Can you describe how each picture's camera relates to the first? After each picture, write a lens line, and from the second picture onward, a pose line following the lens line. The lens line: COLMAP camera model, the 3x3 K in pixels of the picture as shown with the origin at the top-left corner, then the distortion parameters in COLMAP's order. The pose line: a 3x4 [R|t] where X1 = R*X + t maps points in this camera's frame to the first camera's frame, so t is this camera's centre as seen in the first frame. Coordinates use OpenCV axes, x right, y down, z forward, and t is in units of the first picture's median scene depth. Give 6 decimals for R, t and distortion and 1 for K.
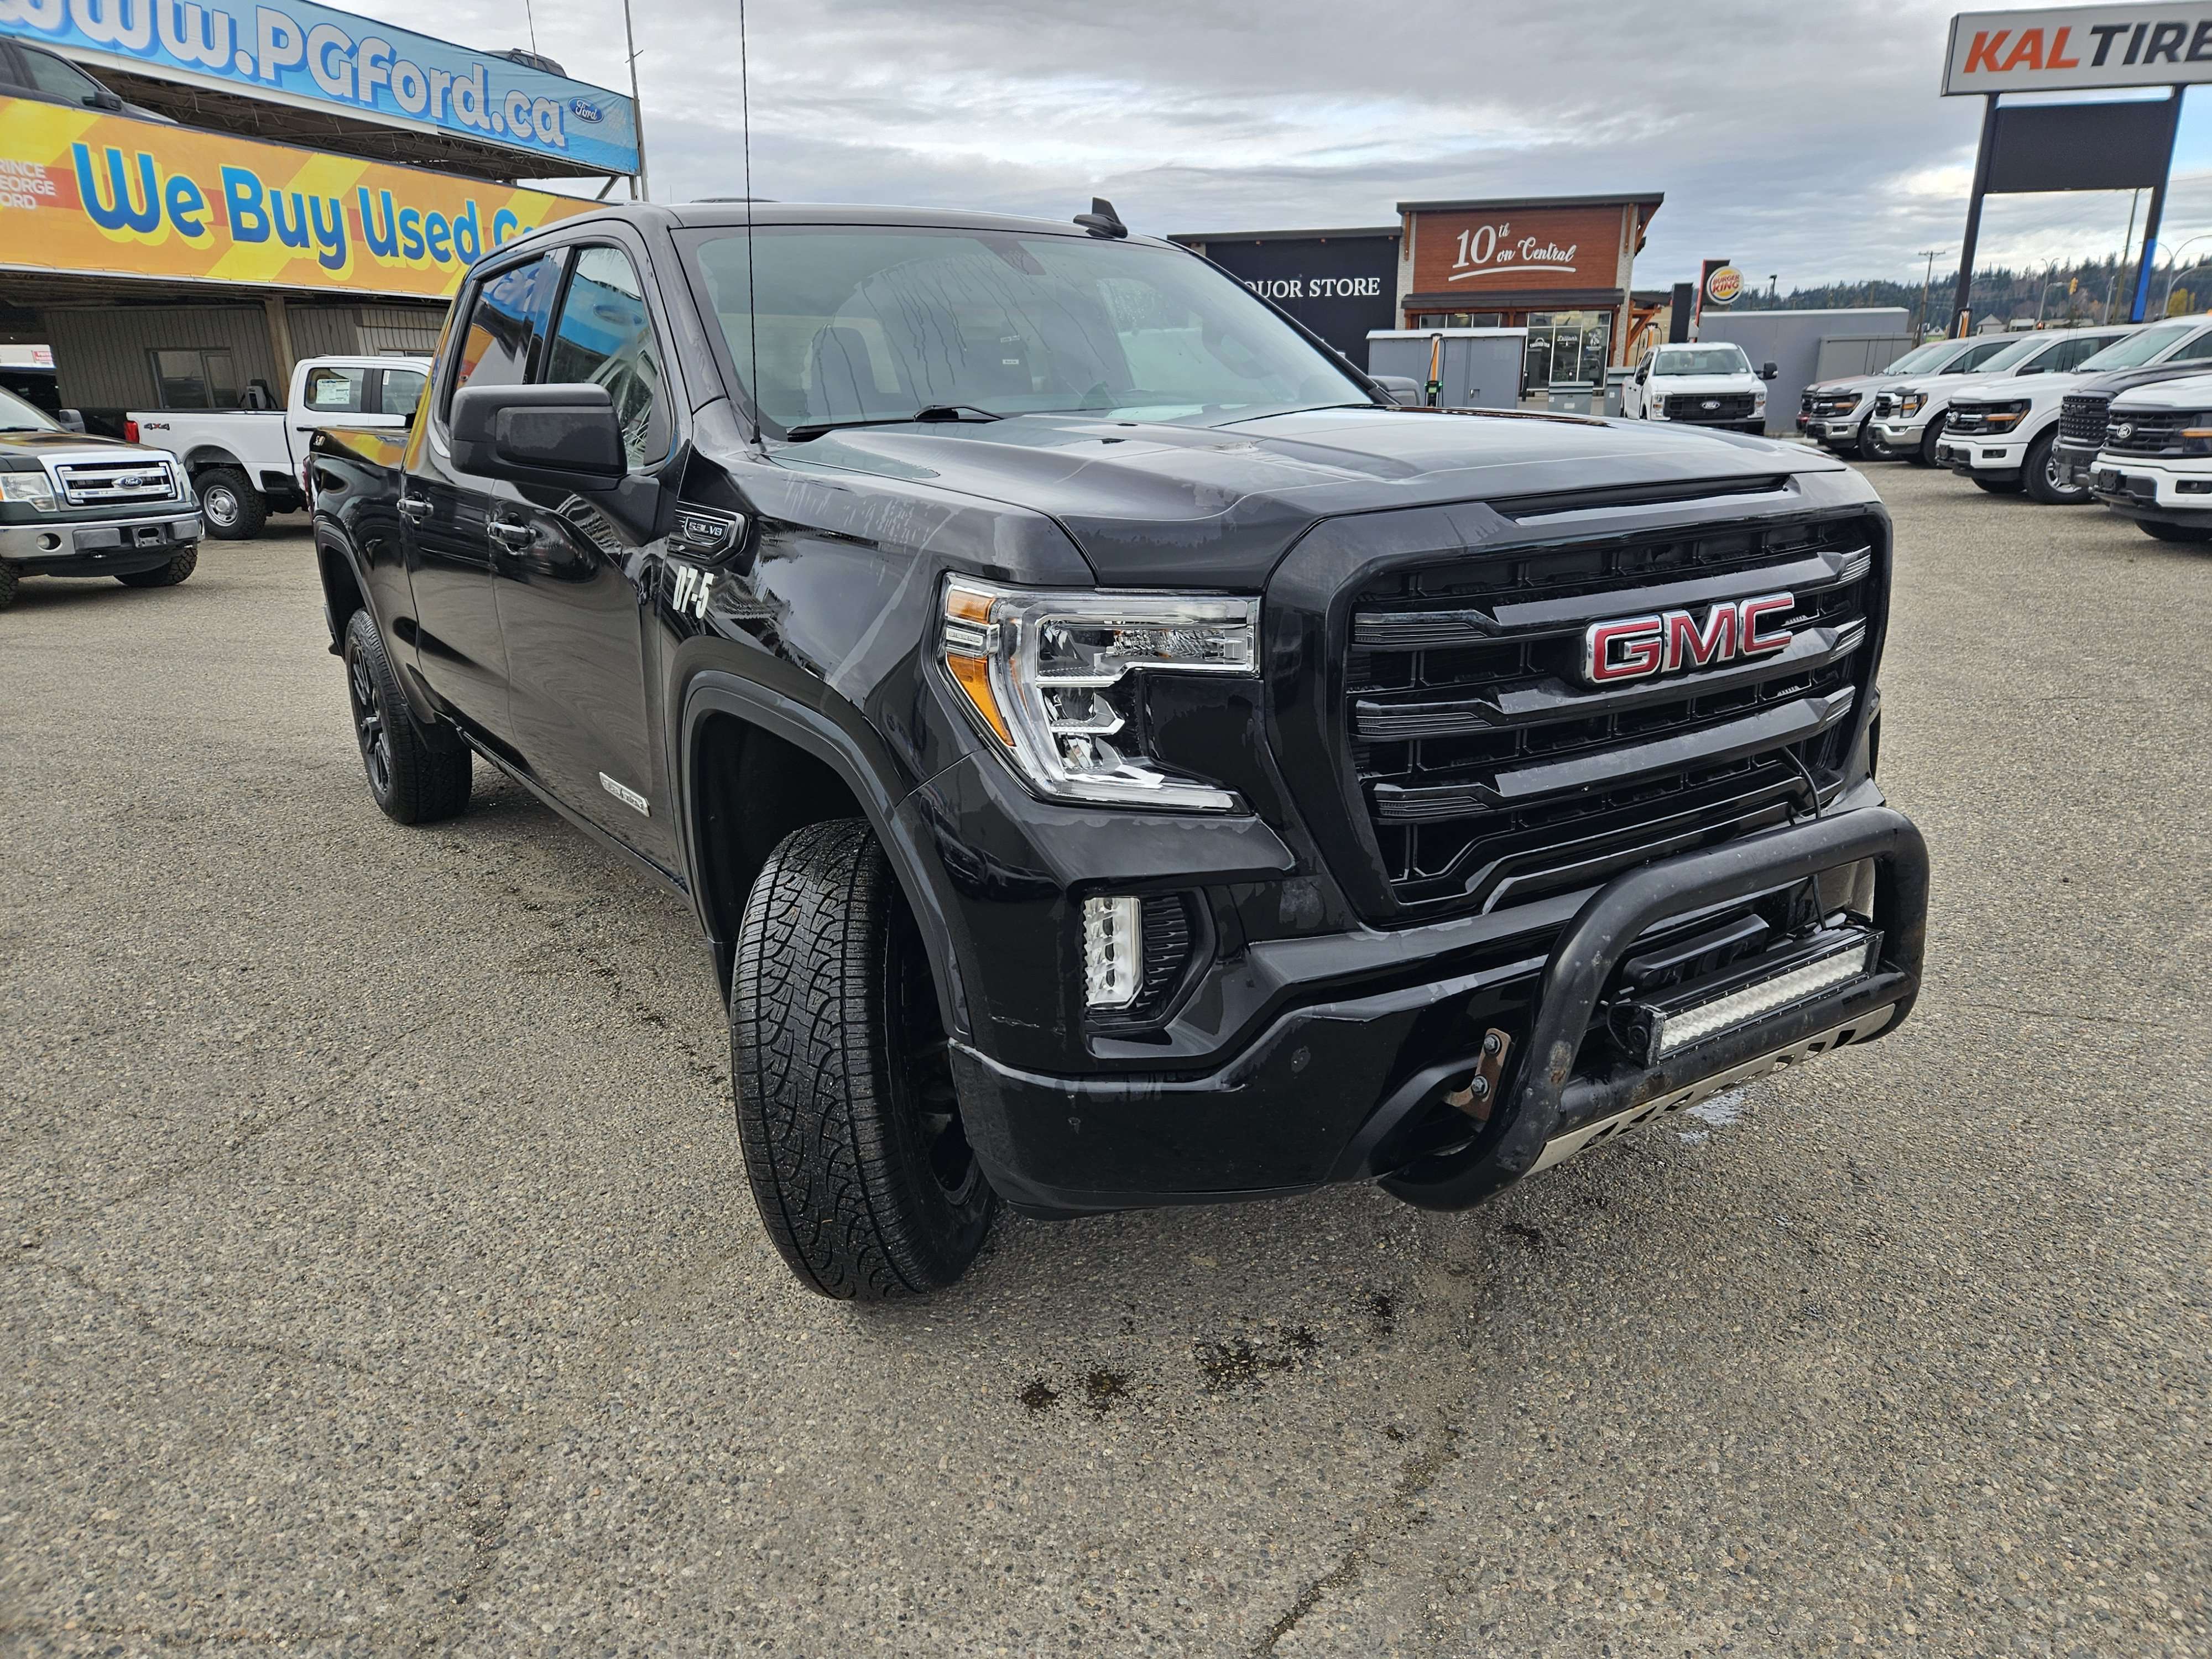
lens RADIAL K [[1489.0, 0, 1134.6], [0, 1489.0, 840.4], [0, 0, 1]] dist [0.064550, -0.045242]
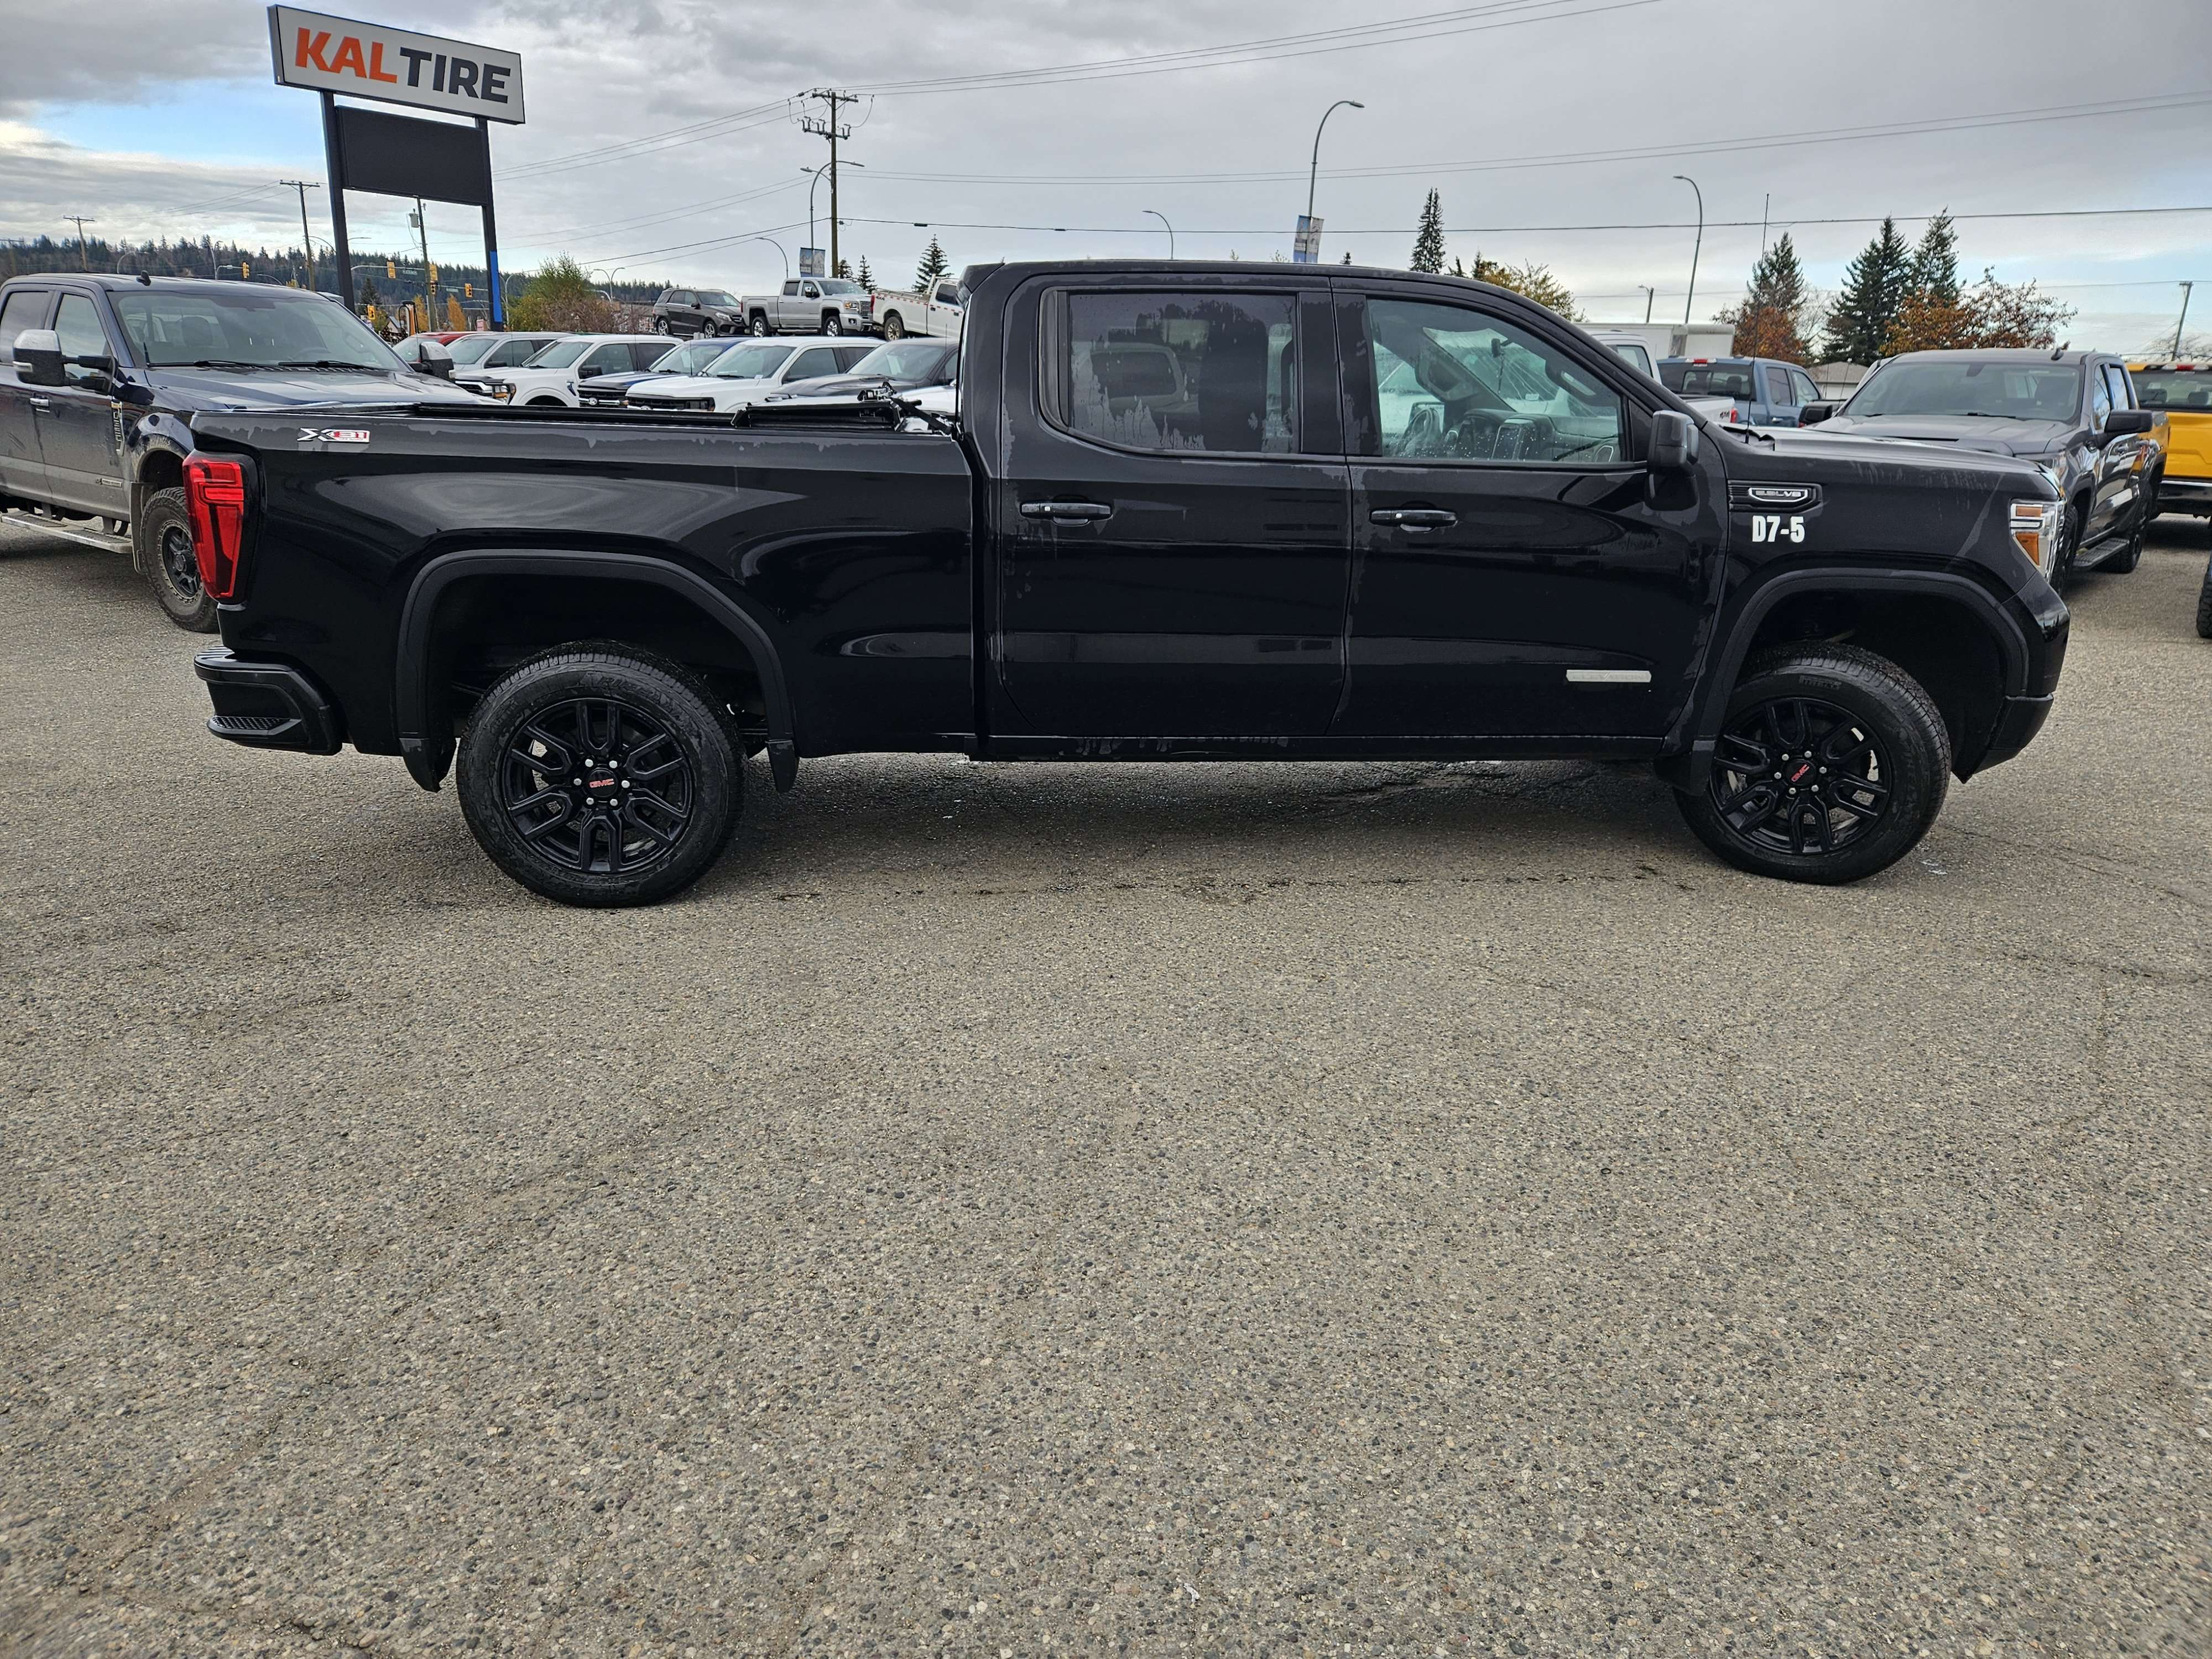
lens RADIAL K [[1489.0, 0, 1110.9], [0, 1489.0, 846.1], [0, 0, 1]] dist [0.064550, -0.045242]
pose [[0.490347, -0.229328, 0.840814, -0.173196], [0.216042, 0.966632, 0.137653, -0.016871], [-0.844326, 0.114154, 0.523529, 0.056931]]
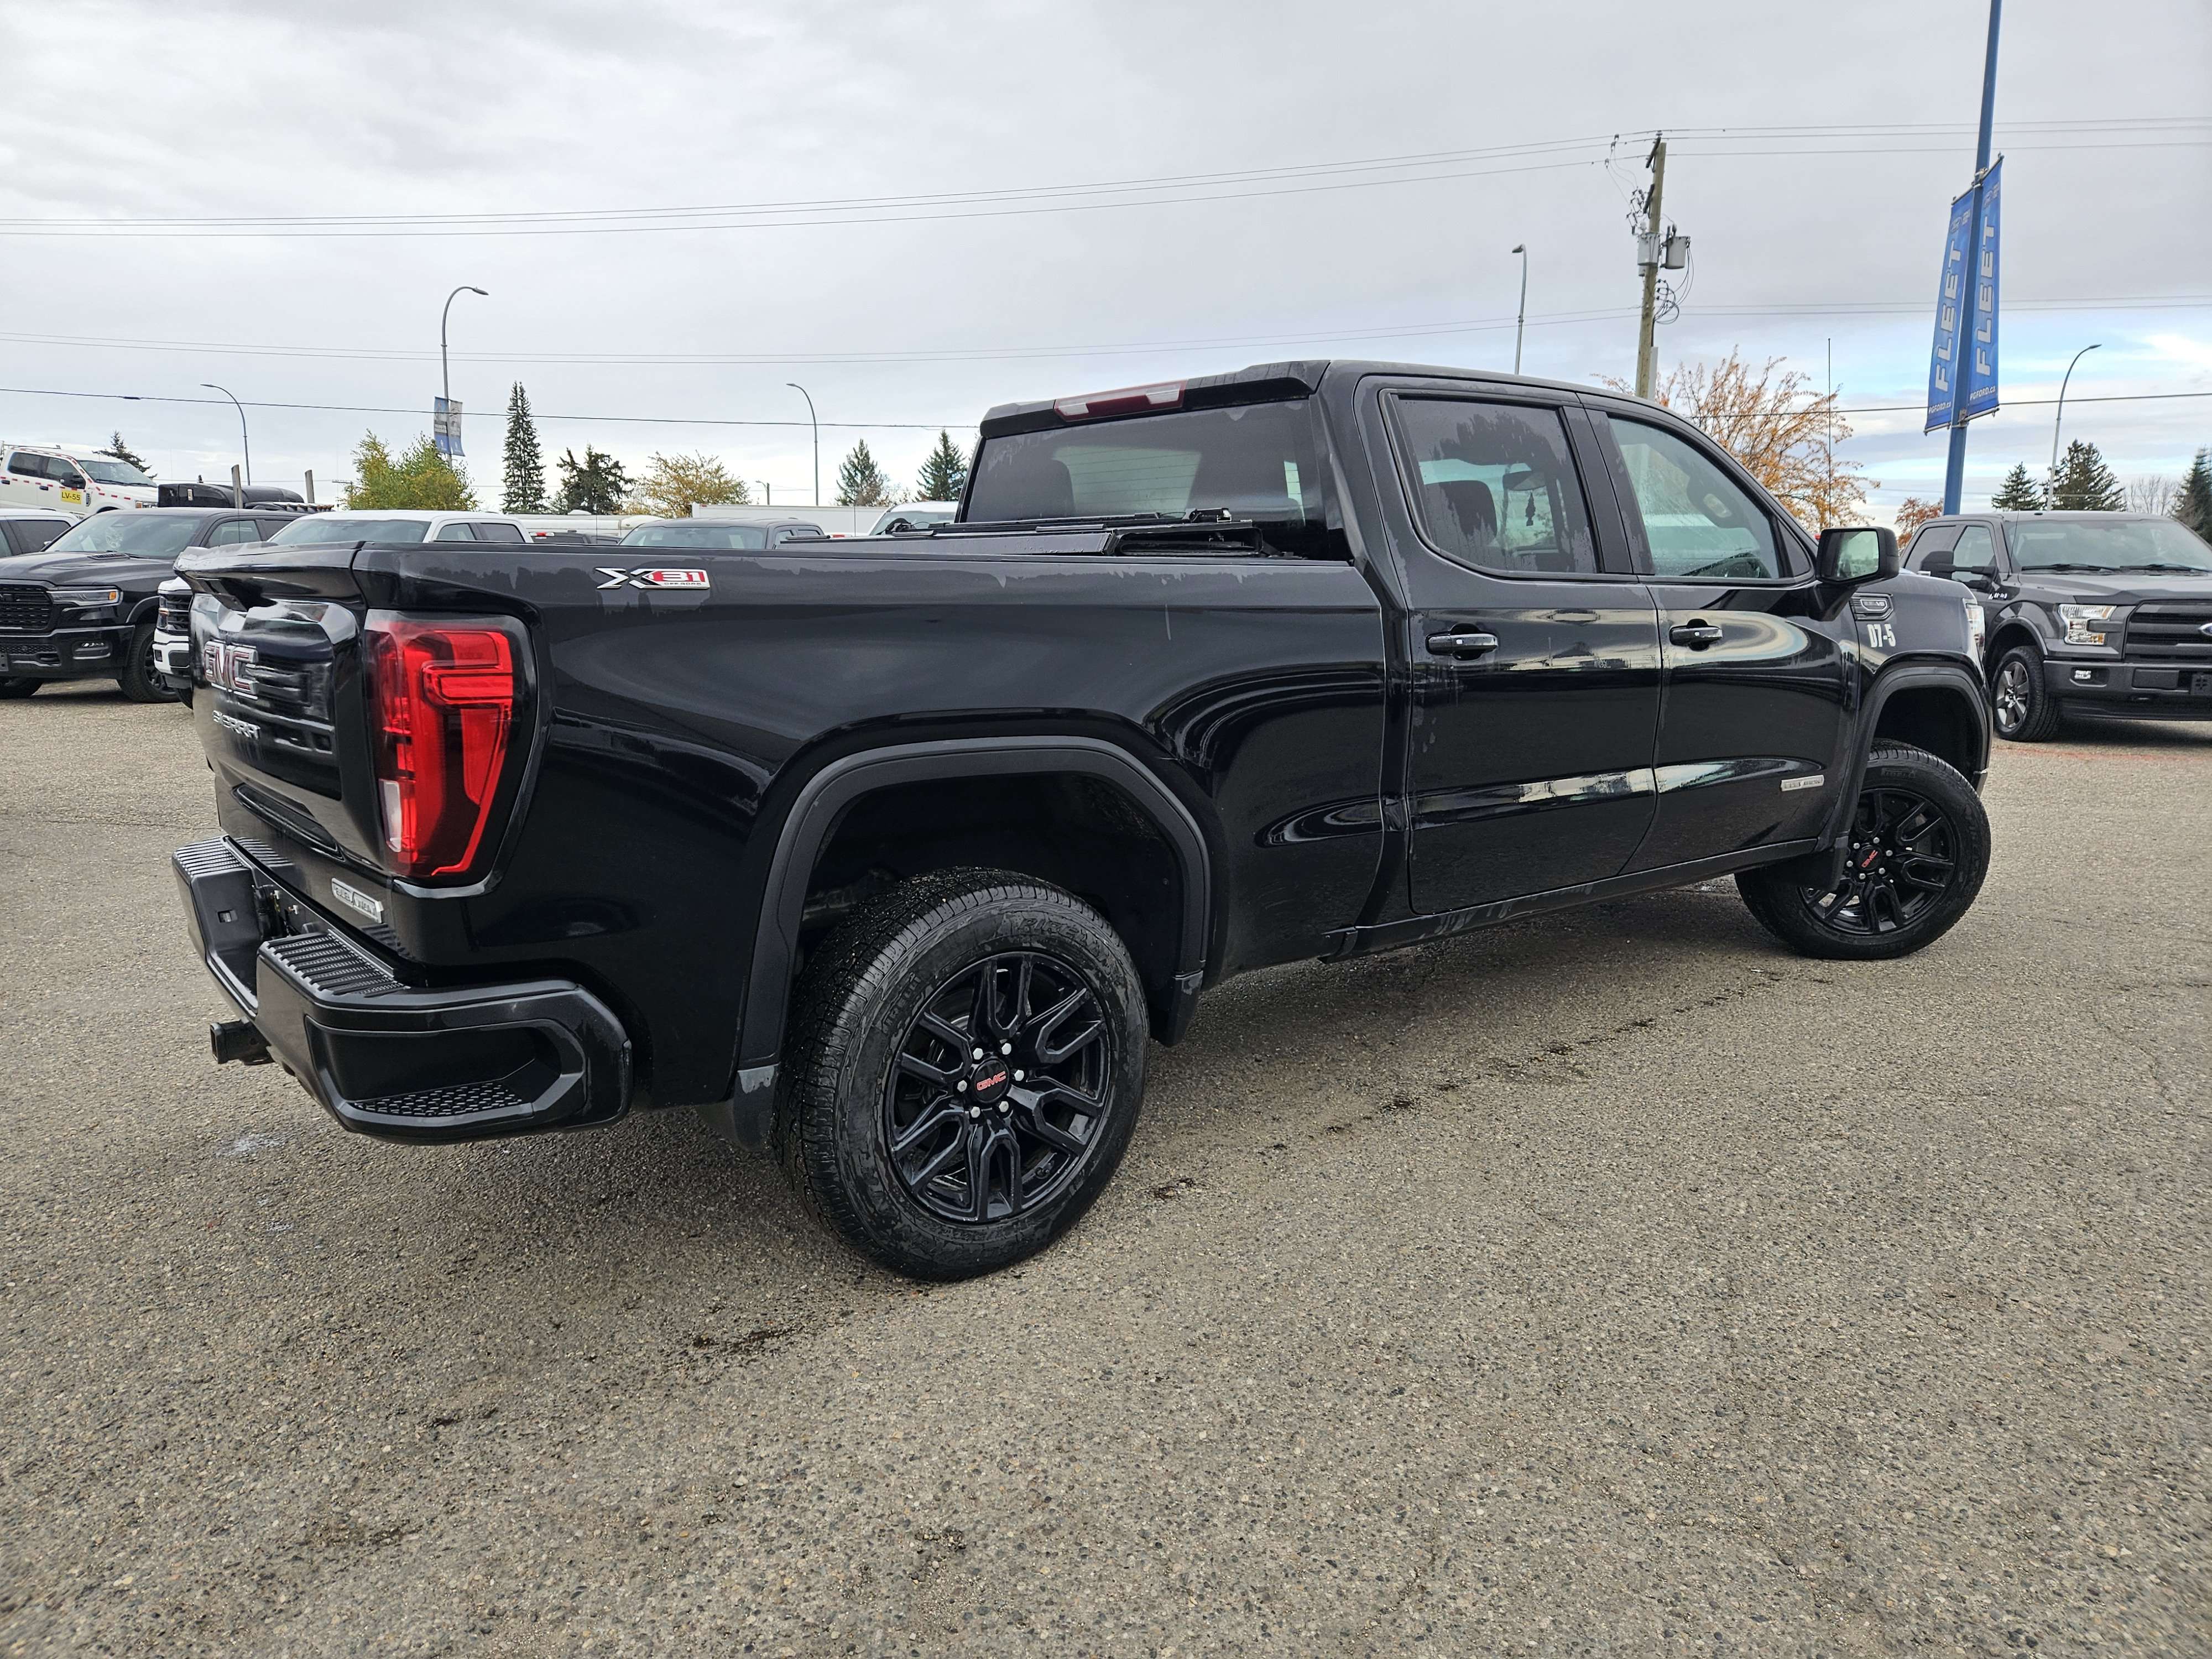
lens RADIAL K [[1489.0, 0, 1102.7], [0, 1489.0, 830.6], [0, 0, 1]] dist [0.064550, -0.045242]
pose [[-0.053470, -0.147075, 0.987679, -0.166724], [0.283065, 0.946290, 0.156236, -0.040986], [-0.957609, 0.287931, -0.008966, 0.160768]]
